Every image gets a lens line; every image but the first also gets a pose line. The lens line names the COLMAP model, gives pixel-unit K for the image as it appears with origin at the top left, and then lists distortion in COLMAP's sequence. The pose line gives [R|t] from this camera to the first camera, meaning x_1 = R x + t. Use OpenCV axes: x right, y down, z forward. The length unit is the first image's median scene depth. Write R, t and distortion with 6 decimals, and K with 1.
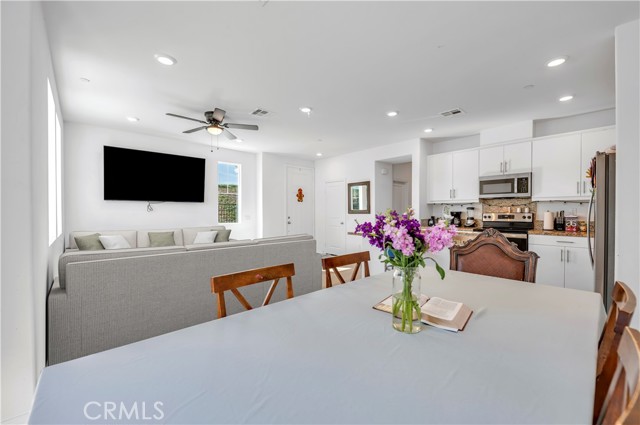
lens RADIAL K [[258.1, 0, 319.3], [0, 258.1, 213.0], [0, 0, 1]] dist [-0.003341, -0.001316]
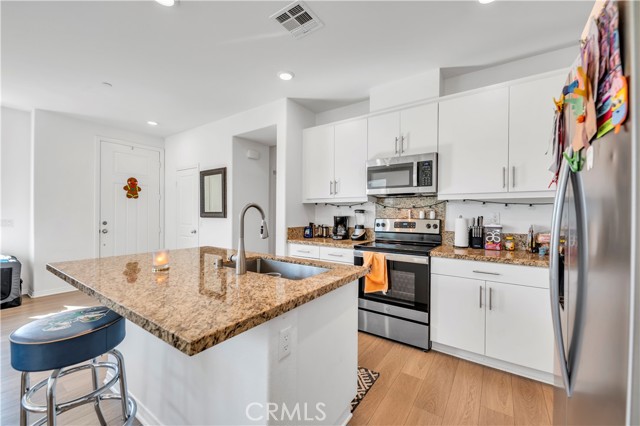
lens RADIAL K [[258.1, 0, 320.7], [0, 258.1, 213.1], [0, 0, 1]] dist [-0.003341, -0.001316]
pose [[0.976557, 0.011633, 0.214944, 0.391207], [-0.009342, 0.999888, -0.011669, -0.005100], [-0.215056, 0.009387, 0.976557, 0.427829]]
